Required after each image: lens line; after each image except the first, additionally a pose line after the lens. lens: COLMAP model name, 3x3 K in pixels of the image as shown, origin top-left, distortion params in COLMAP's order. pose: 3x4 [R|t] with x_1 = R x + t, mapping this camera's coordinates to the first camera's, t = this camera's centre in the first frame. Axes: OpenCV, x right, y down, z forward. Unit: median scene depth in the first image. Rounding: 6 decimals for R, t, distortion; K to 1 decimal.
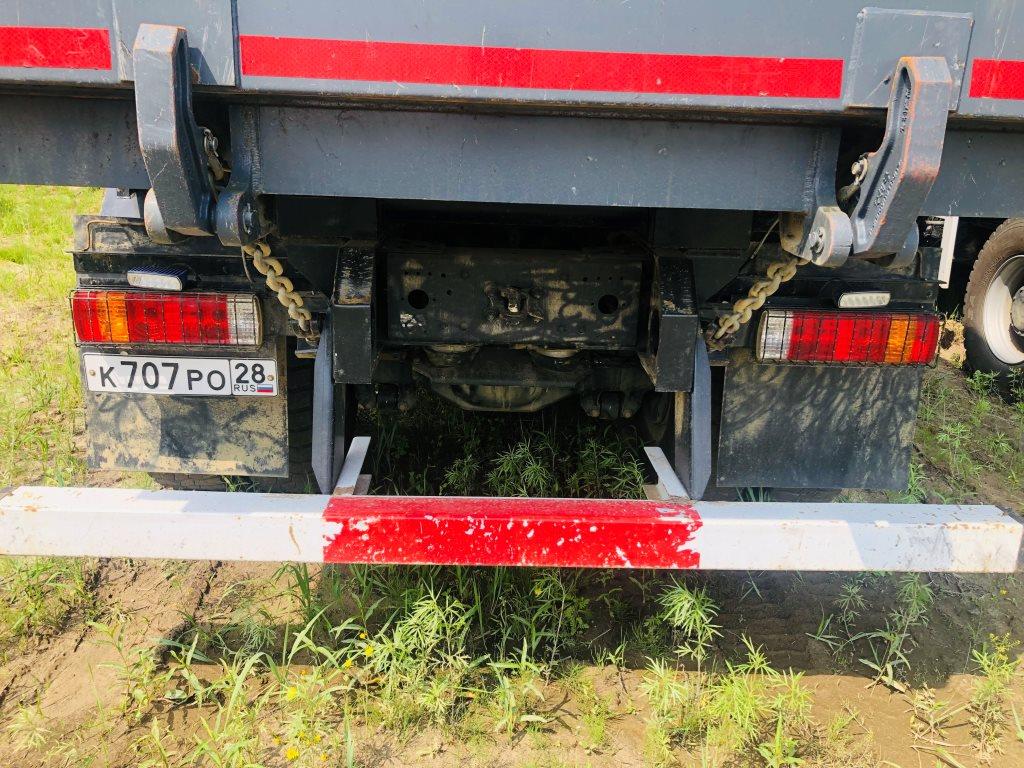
lens RADIAL K [[832.5, 0, 515.1], [0, 832.5, 378.7], [0, 0, 1]] dist [0.046439, -0.027388]
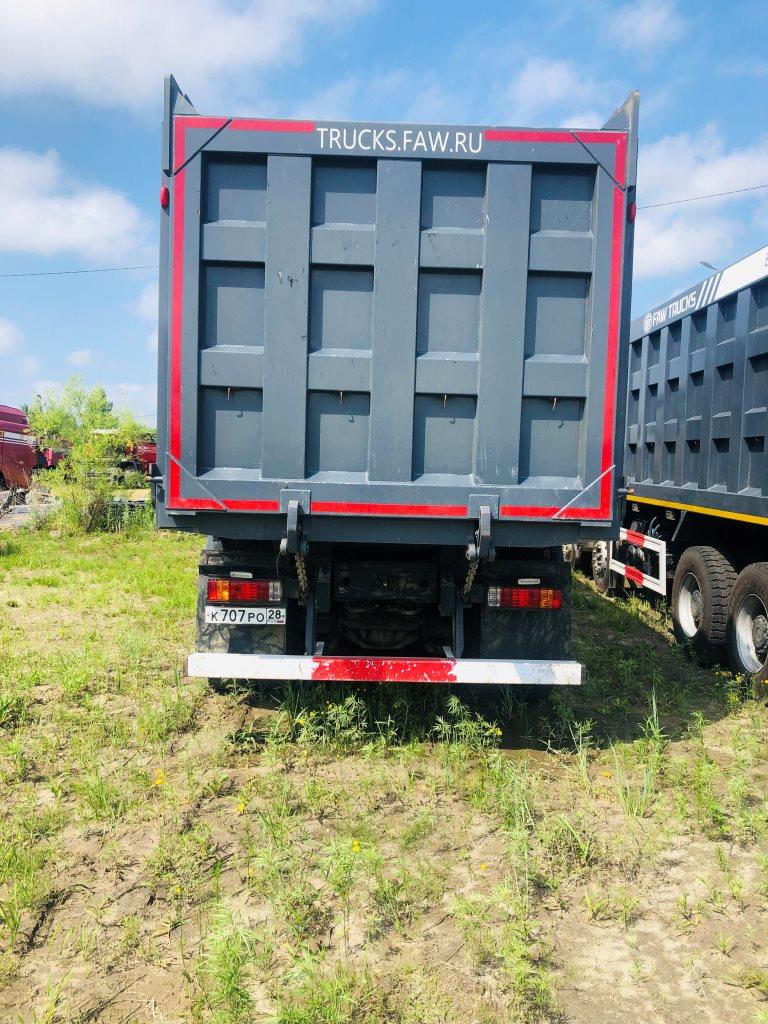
lens RADIAL K [[832.5, 0, 385.6], [0, 832.5, 509.5], [0, 0, 1]] dist [0.046439, -0.027388]
pose [[0.999716, -0.006087, -0.023027, 0.055429], [0.000214, 0.969043, -0.246891, 0.300831], [0.023817, 0.246816, 0.968770, -1.408616]]
